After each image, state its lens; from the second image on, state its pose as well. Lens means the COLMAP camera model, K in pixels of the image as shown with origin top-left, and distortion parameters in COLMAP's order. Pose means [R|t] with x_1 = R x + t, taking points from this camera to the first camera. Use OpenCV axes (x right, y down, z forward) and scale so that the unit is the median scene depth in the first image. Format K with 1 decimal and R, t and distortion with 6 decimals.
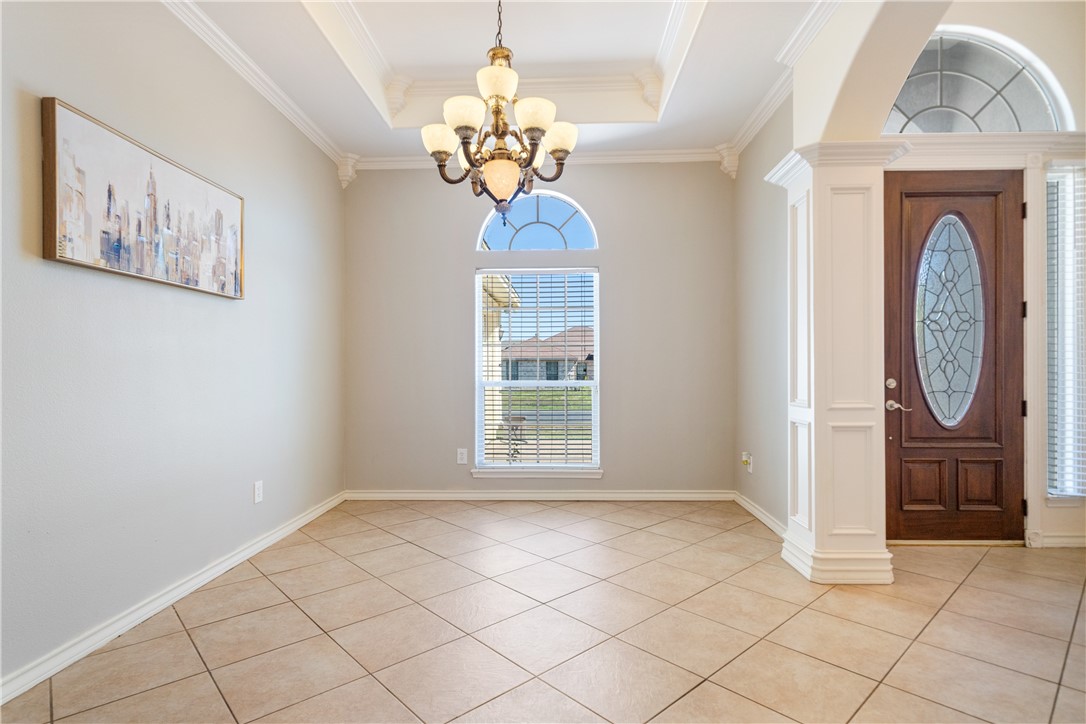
lens RADIAL K [[538.8, 0, 544.6], [0, 538.8, 364.1], [0, 0, 1]] dist [0.002387, -0.001052]
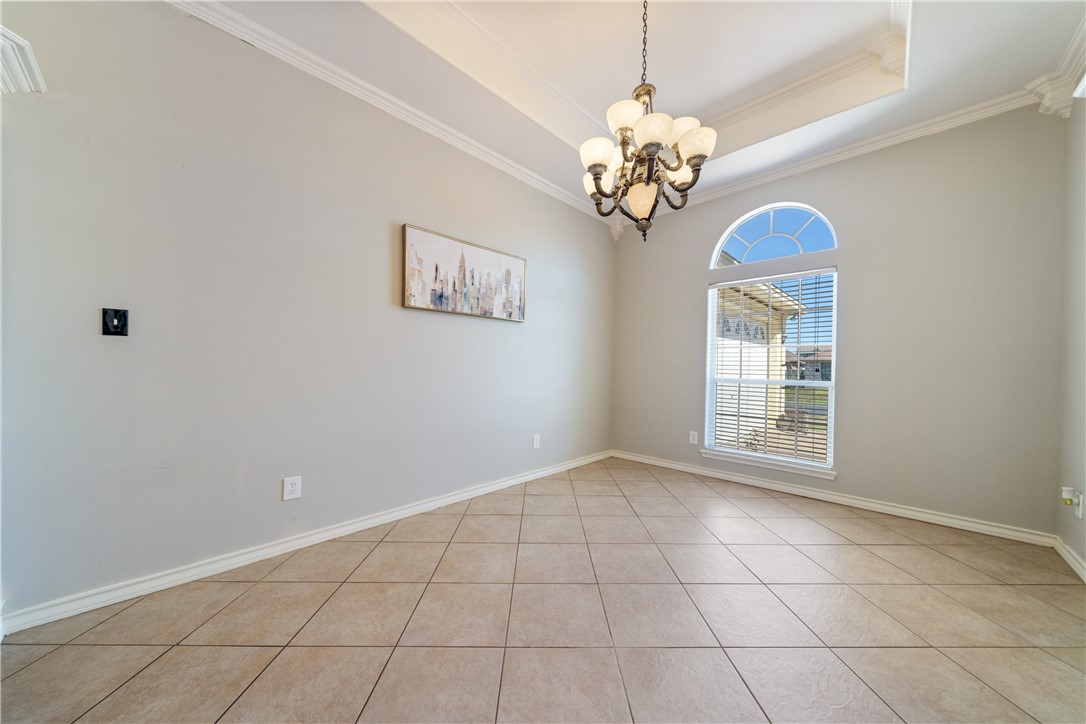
lens RADIAL K [[367.0, 0, 542.7], [0, 367.0, 366.2], [0, 0, 1]] dist [-0.002954, -0.000239]
pose [[0.747793, 0.013489, -0.663794, 0.192112], [-0.009385, 0.999908, 0.009747, 0.002118], [0.663865, -0.001059, 0.747852, 0.185971]]
